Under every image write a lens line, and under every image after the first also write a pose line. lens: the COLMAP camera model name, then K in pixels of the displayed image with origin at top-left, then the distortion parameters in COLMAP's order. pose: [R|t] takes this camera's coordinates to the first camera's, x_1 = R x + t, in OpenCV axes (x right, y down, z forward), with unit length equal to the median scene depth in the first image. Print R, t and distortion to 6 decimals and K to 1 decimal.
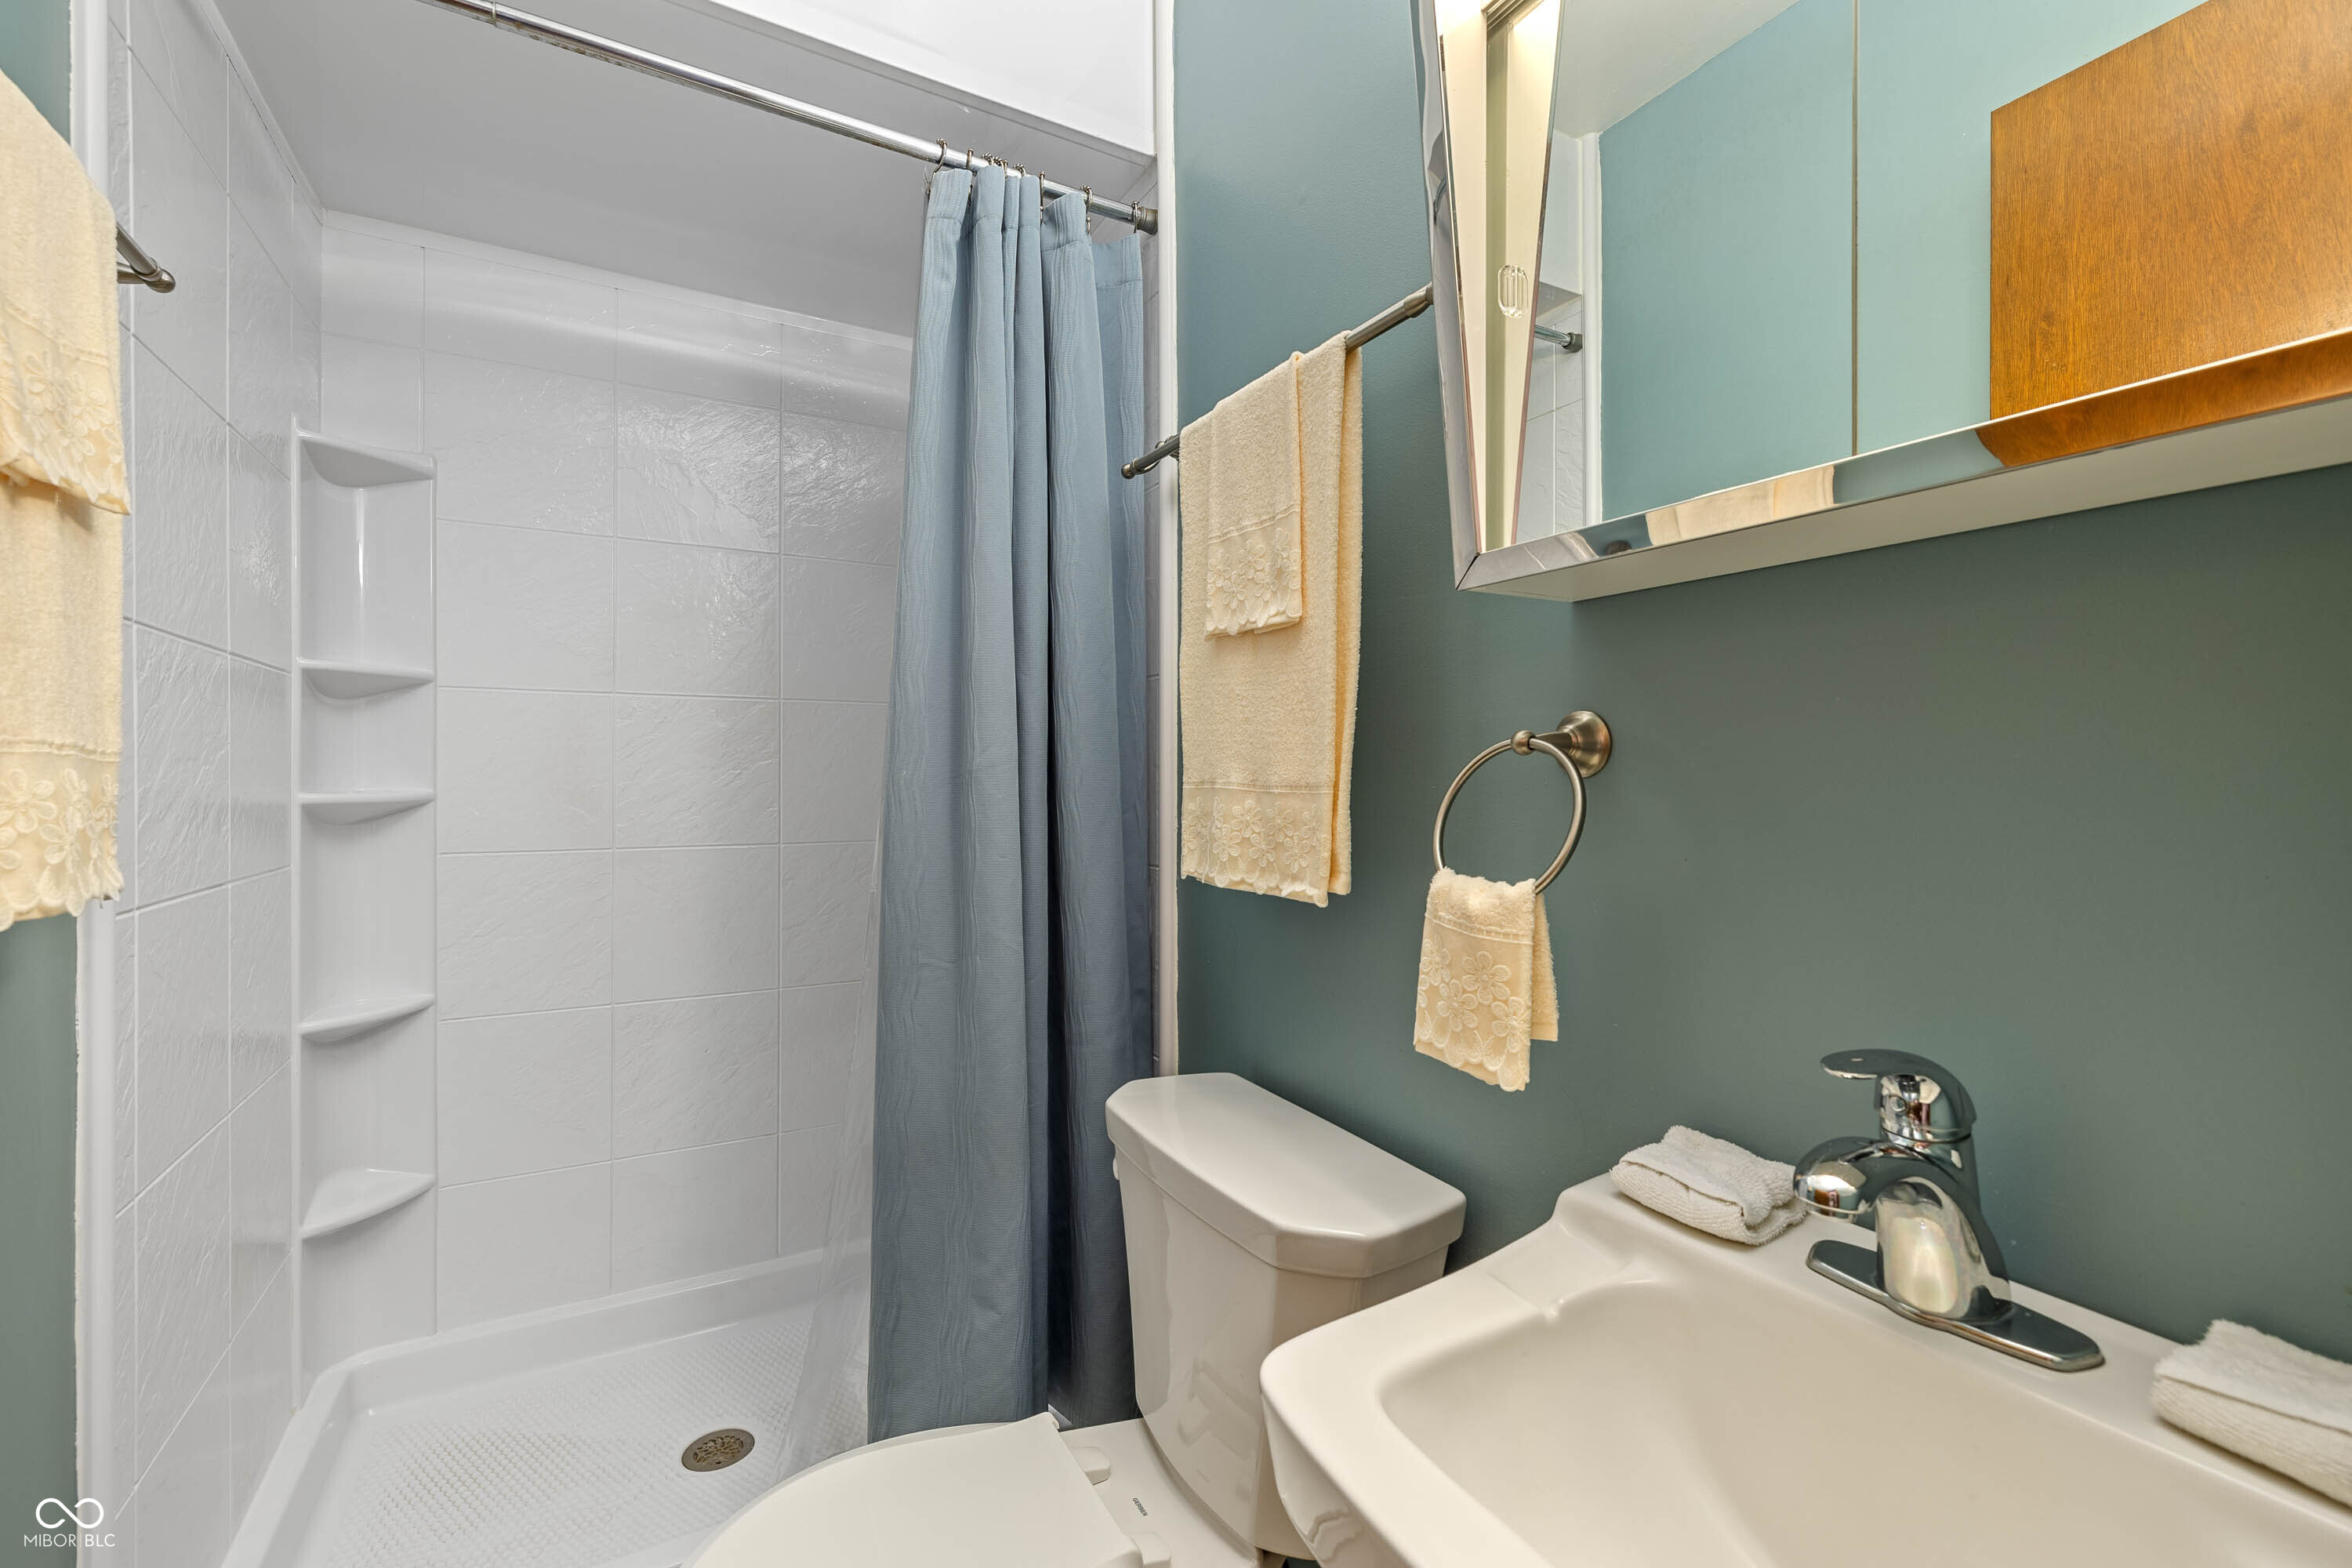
lens RADIAL K [[992.1, 0, 1178.2], [0, 992.1, 780.9], [0, 0, 1]] dist [-0.003108, -0.000761]
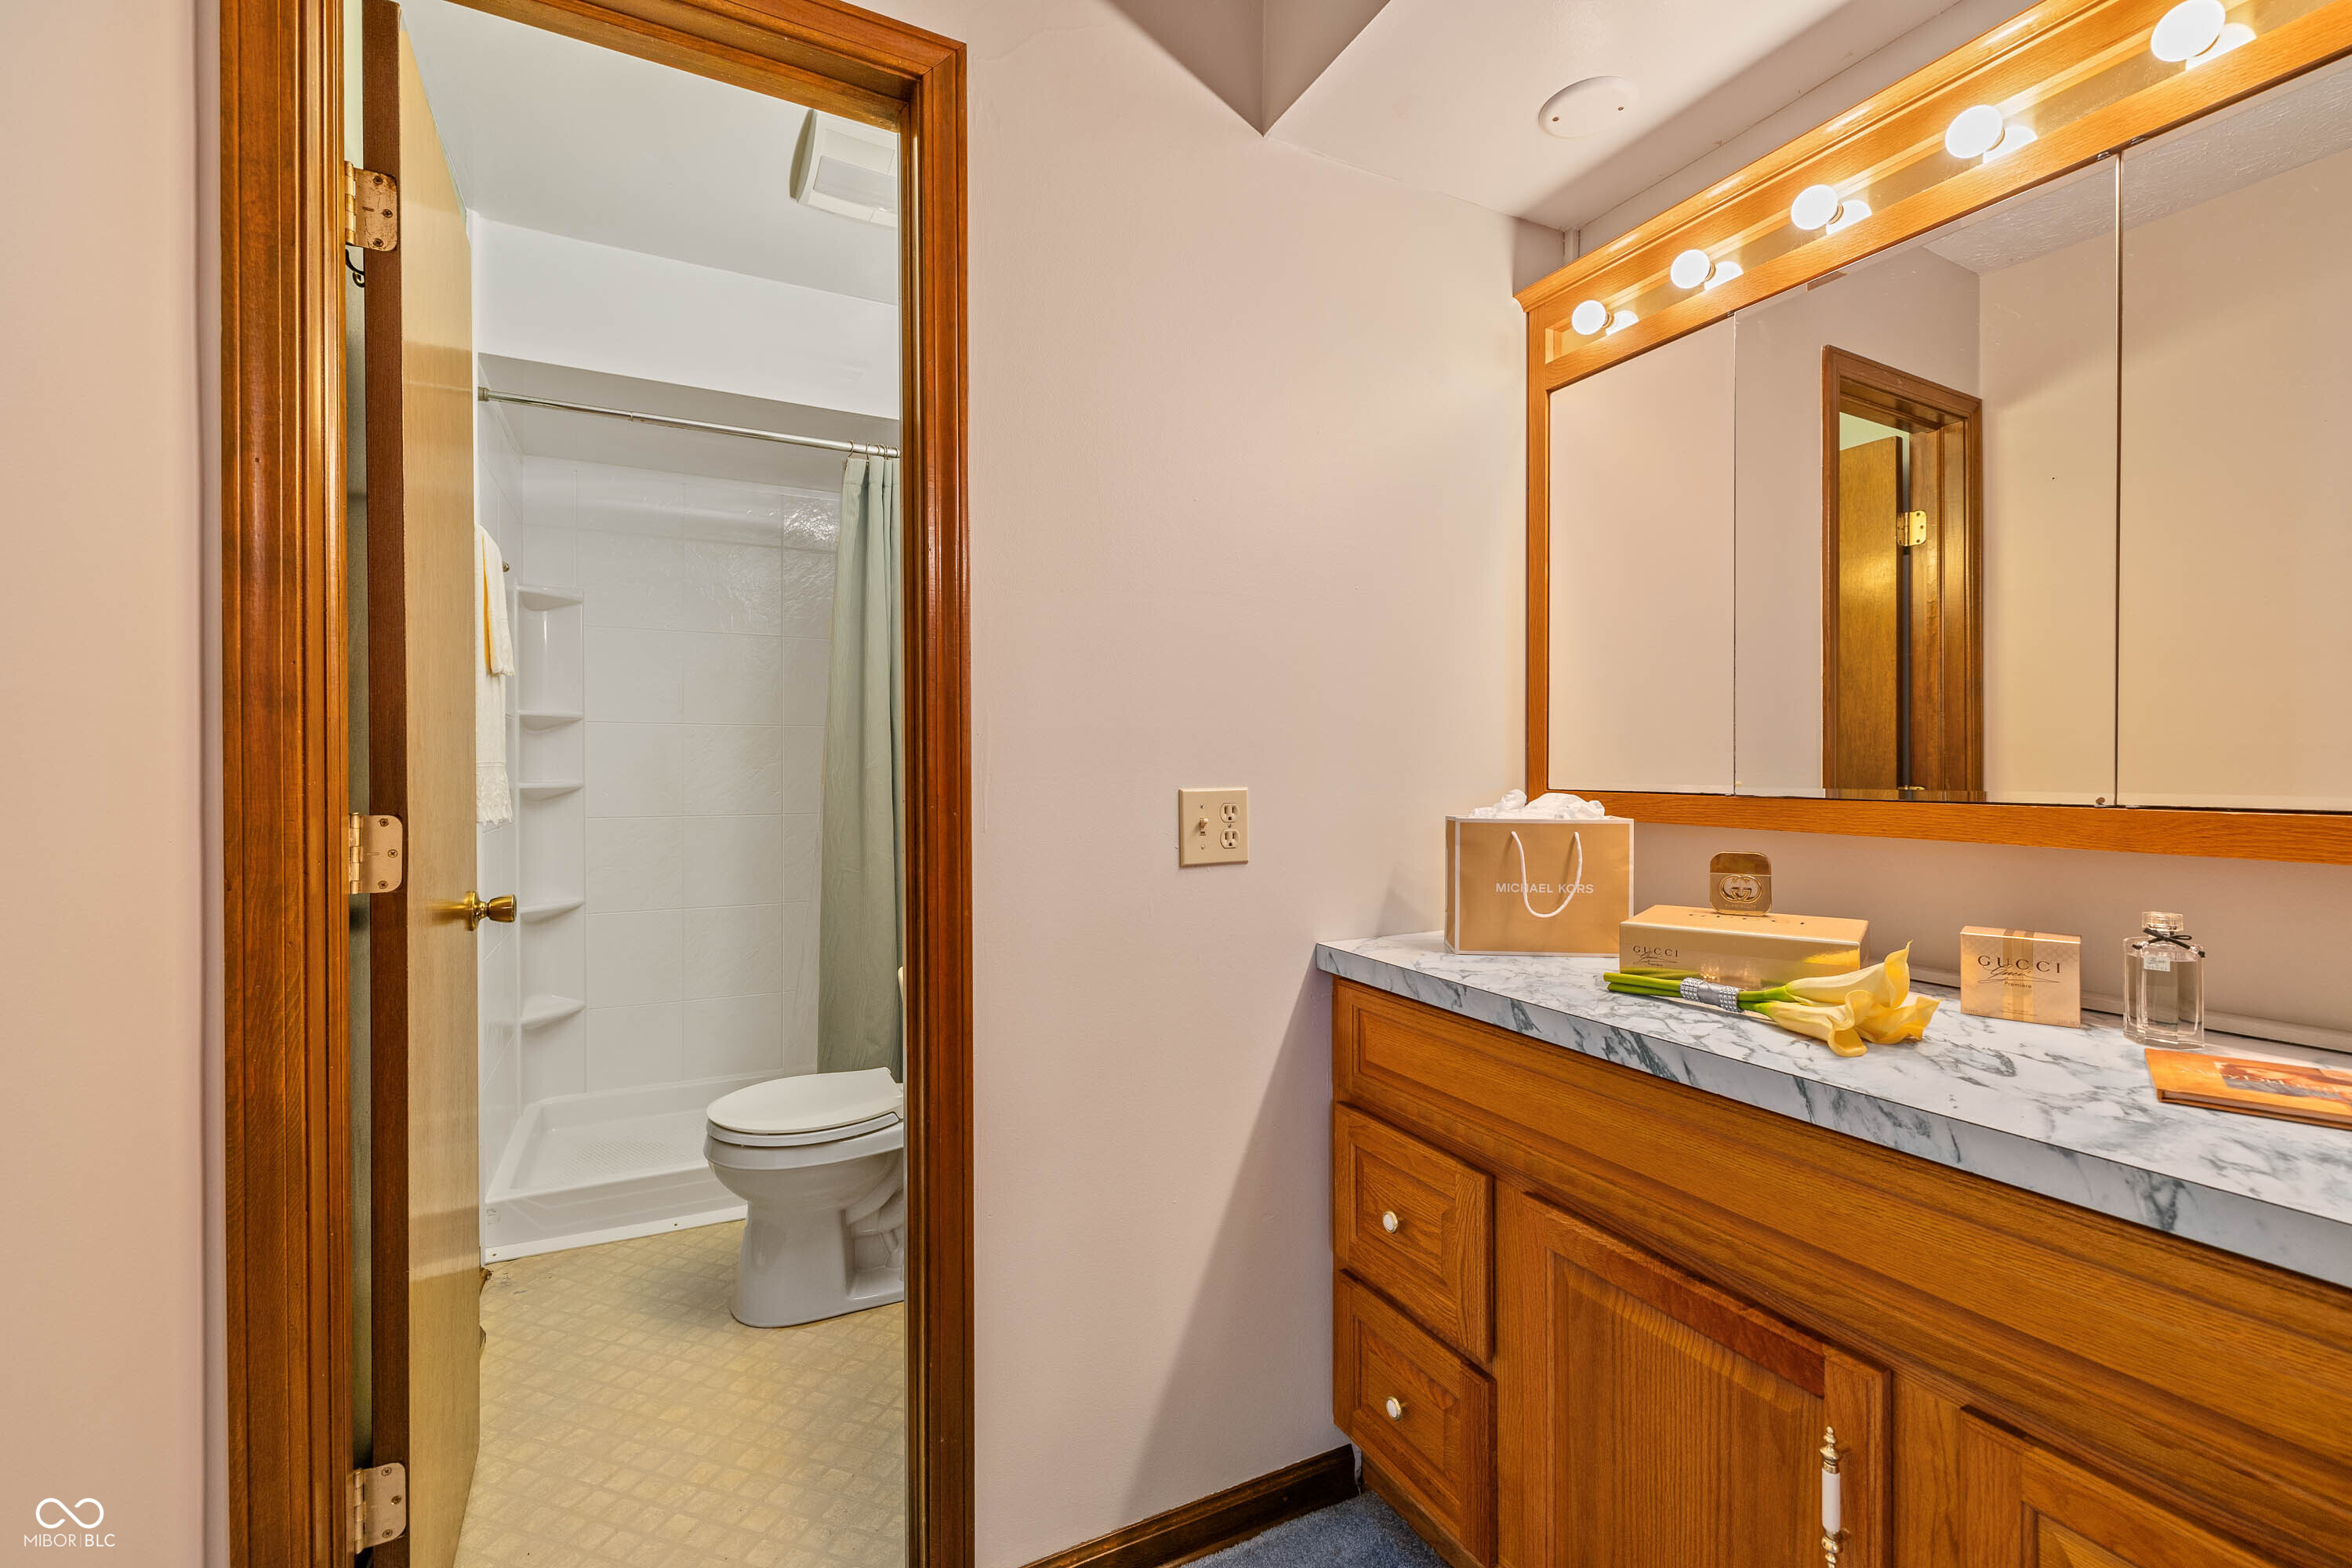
lens RADIAL K [[992.1, 0, 1176.5], [0, 992.1, 780.7], [0, 0, 1]] dist [-0.003108, -0.000761]
pose [[0.998882, -0.002450, -0.047215, 0.397988], [0.002750, 0.999976, 0.006291, -0.000597], [0.047199, -0.006414, 0.998865, -0.739840]]
